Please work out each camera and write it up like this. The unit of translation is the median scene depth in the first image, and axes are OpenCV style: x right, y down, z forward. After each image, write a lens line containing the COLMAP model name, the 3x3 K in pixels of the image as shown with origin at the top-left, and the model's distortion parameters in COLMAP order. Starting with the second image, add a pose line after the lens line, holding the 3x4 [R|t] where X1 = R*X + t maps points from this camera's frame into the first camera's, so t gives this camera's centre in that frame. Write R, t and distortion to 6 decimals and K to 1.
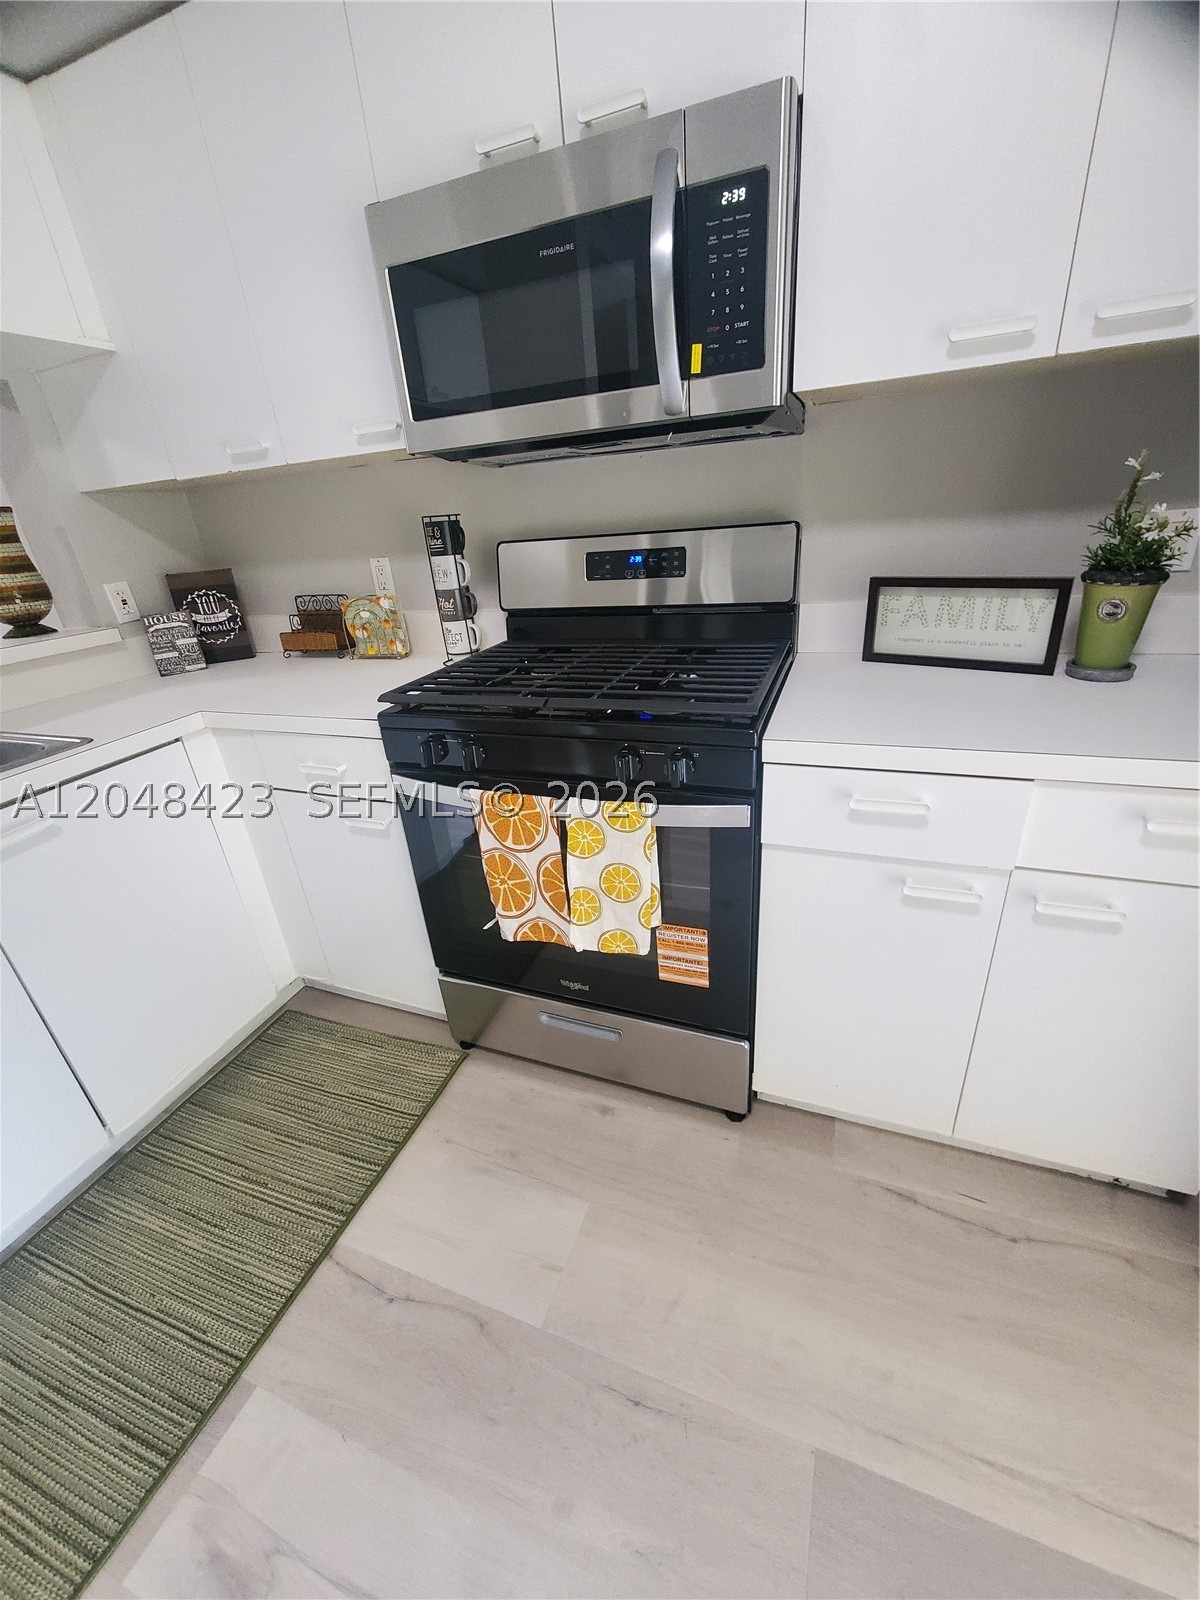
lens RADIAL K [[636.4, 0, 600.3], [0, 636.4, 795.0], [0, 0, 1]] dist [0.001037, -0.002900]
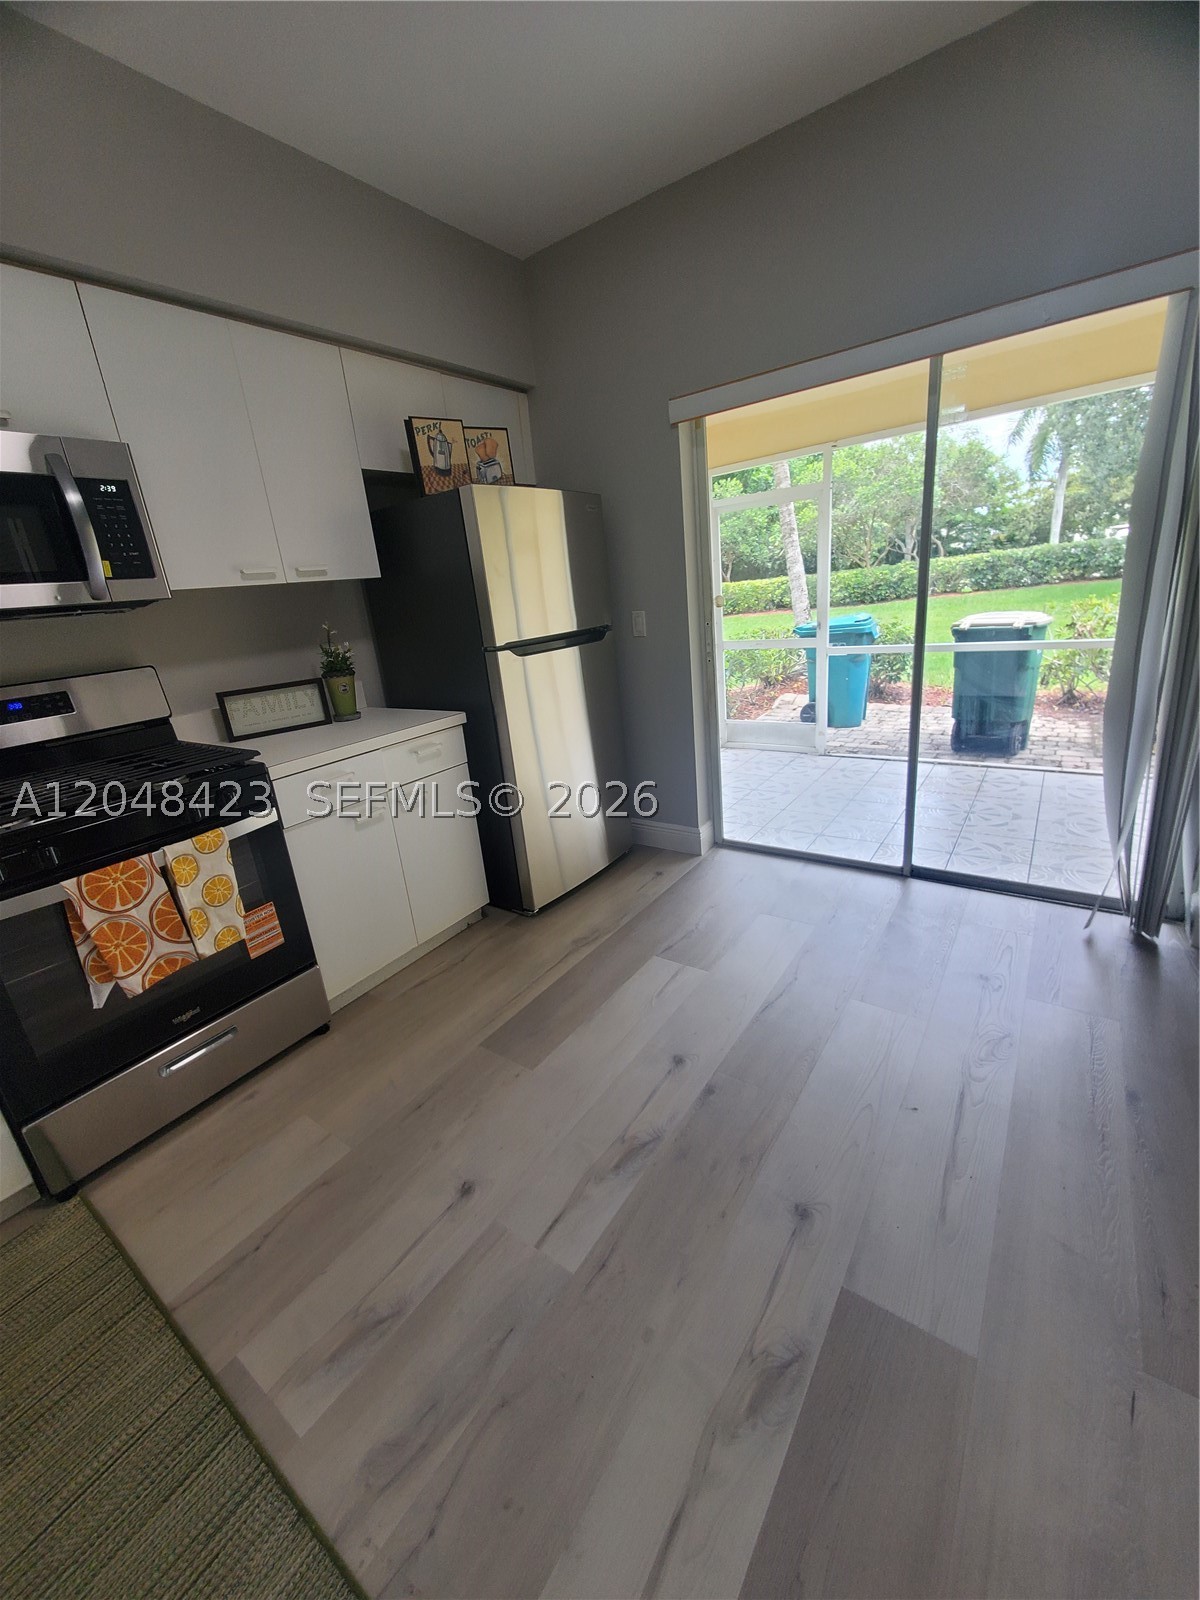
lens RADIAL K [[635.4, 0, 598.9], [0, 635.4, 793.7], [0, 0, 1]] dist [-0.002893, -0.001045]
pose [[0.253099, -0.247509, 0.935243, -0.909734], [0.463766, 0.879444, 0.107236, 0.165124], [-0.849036, 0.406592, 0.337373, -0.276582]]
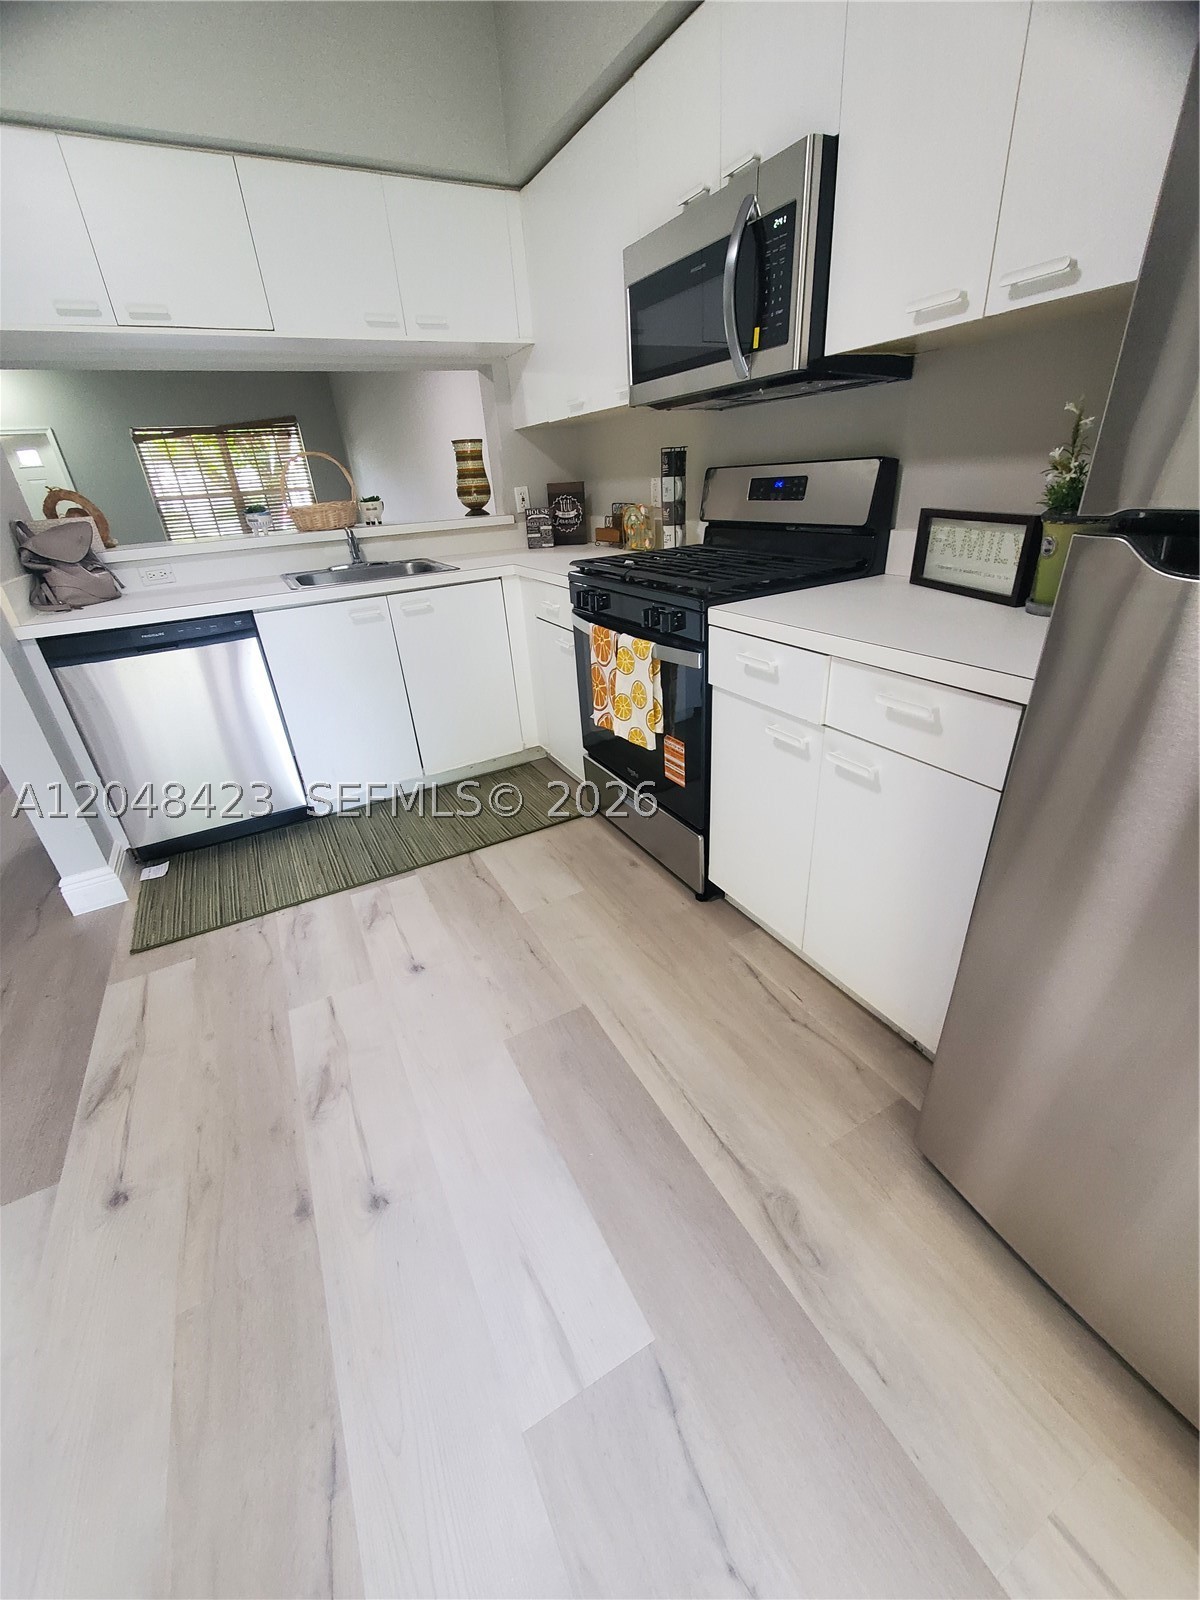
lens RADIAL K [[636.4, 0, 600.3], [0, 636.4, 795.0], [0, 0, 1]] dist [0.001037, -0.002900]
pose [[0.762117, 0.318992, -0.563401, 0.799055], [-0.263927, 0.947683, 0.179553, 0.100257], [0.591202, 0.011856, 0.806436, -0.277360]]
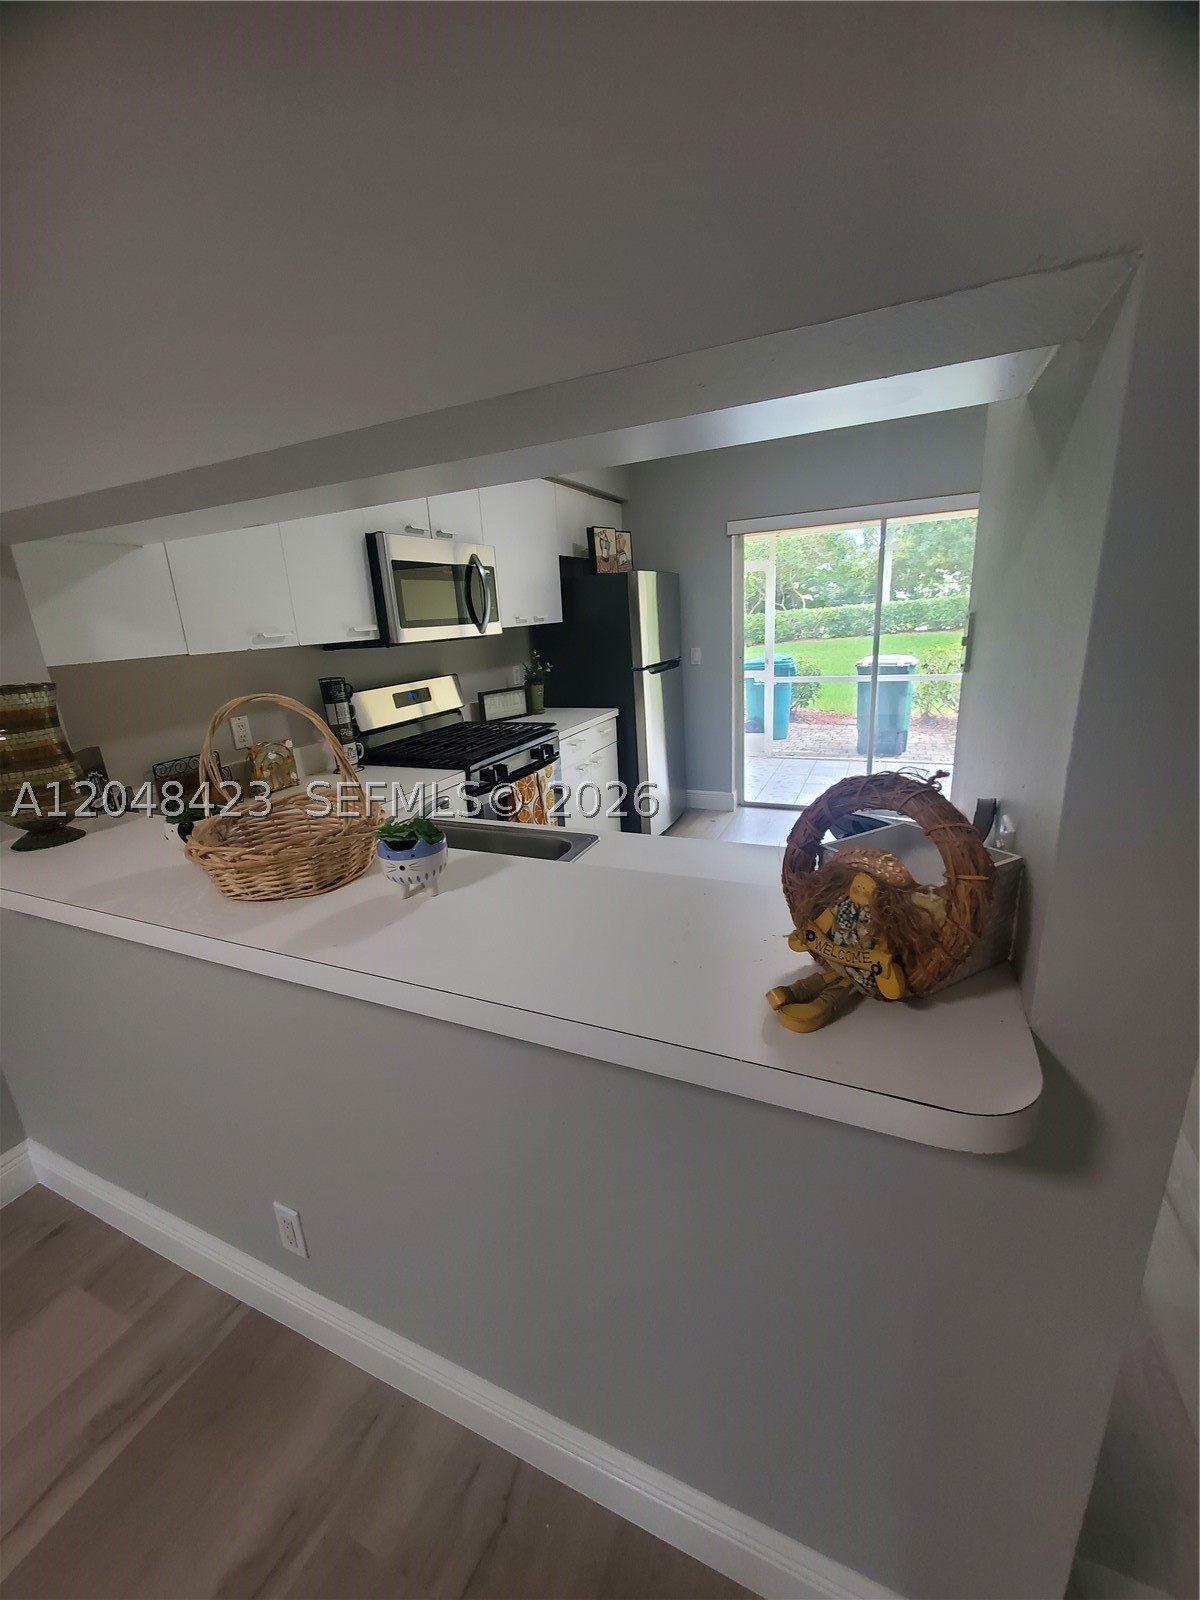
lens RADIAL K [[636.4, 0, 600.3], [0, 636.4, 795.0], [0, 0, 1]] dist [0.001037, -0.002900]
pose [[0.060078, -0.201835, 0.977575, -2.114217], [0.458807, 0.875346, 0.152531, -0.152135], [-0.886503, 0.439354, 0.145192, 0.382746]]
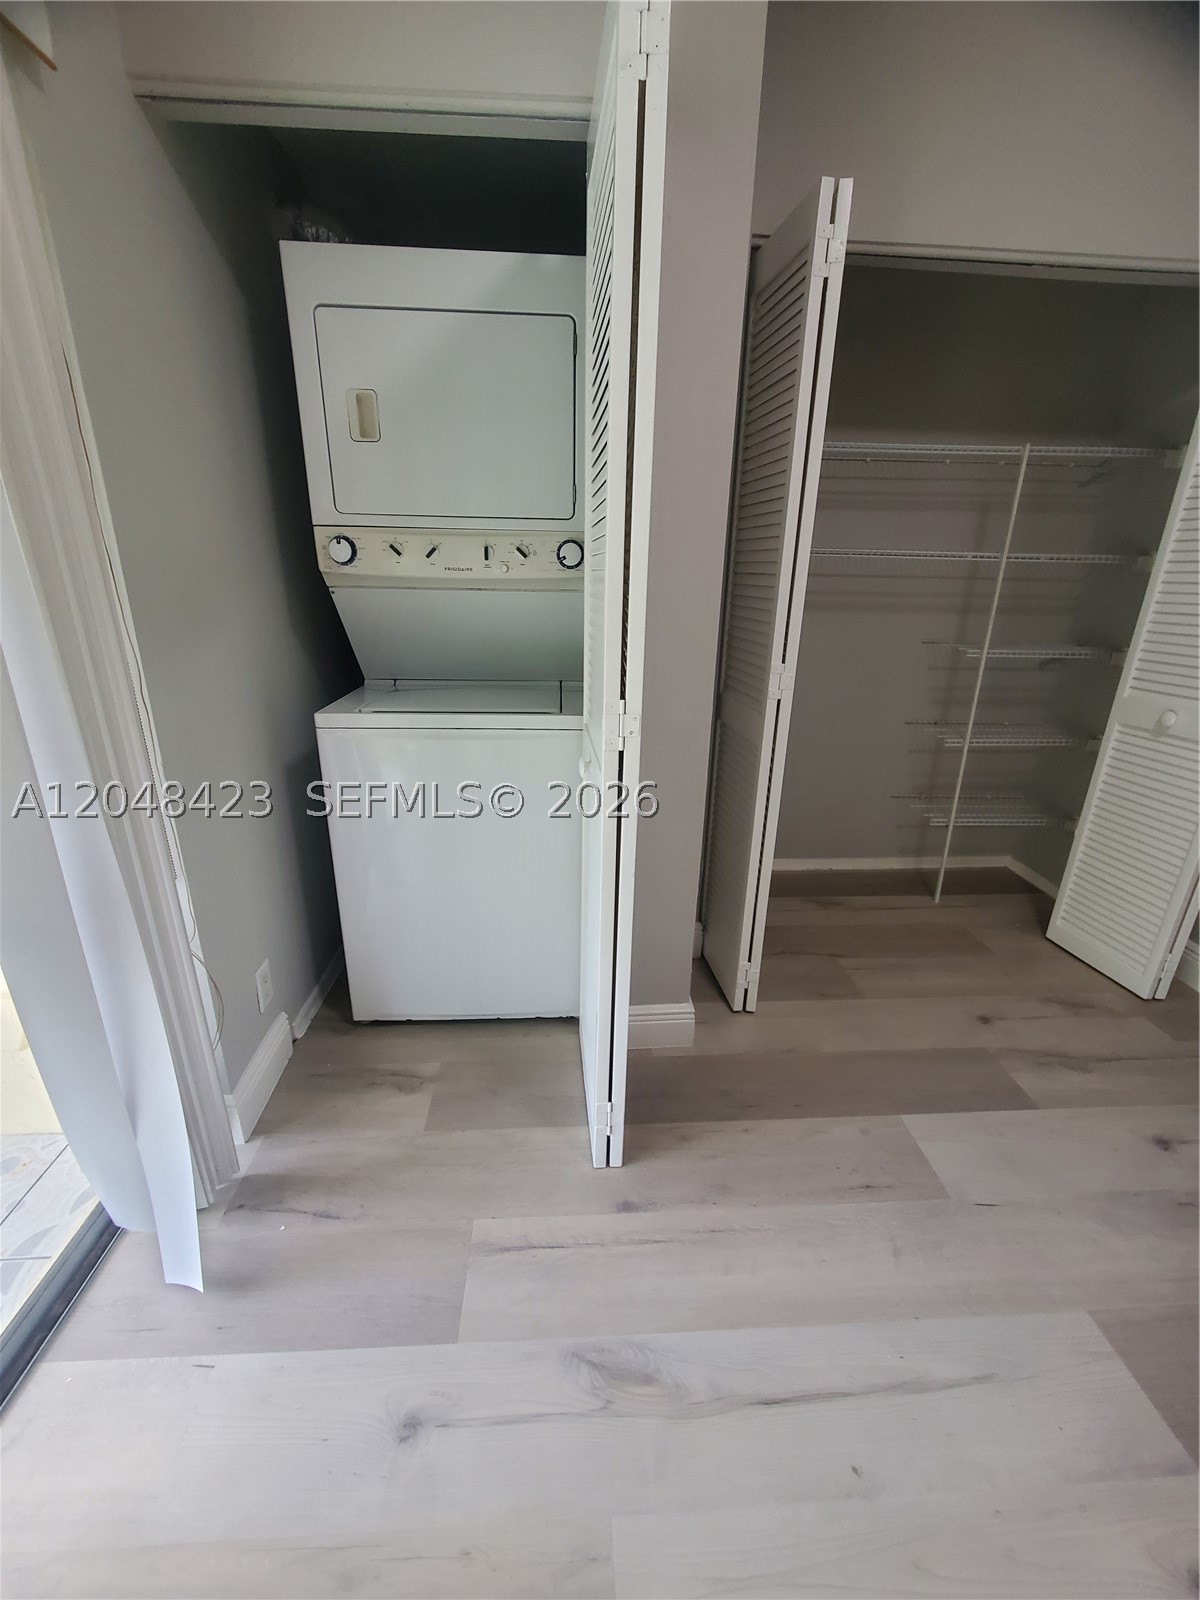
lens RADIAL K [[639.6, 0, 604.0], [0, 639.6, 806.2], [0, 0, 1]] dist [-0.001272, -0.000231]
pose [[-0.908254, 0.198264, -0.368464, 0.549713], [-0.122264, 0.716422, 0.686870, 0.100704], [0.400158, 0.668903, -0.626453, -0.300030]]
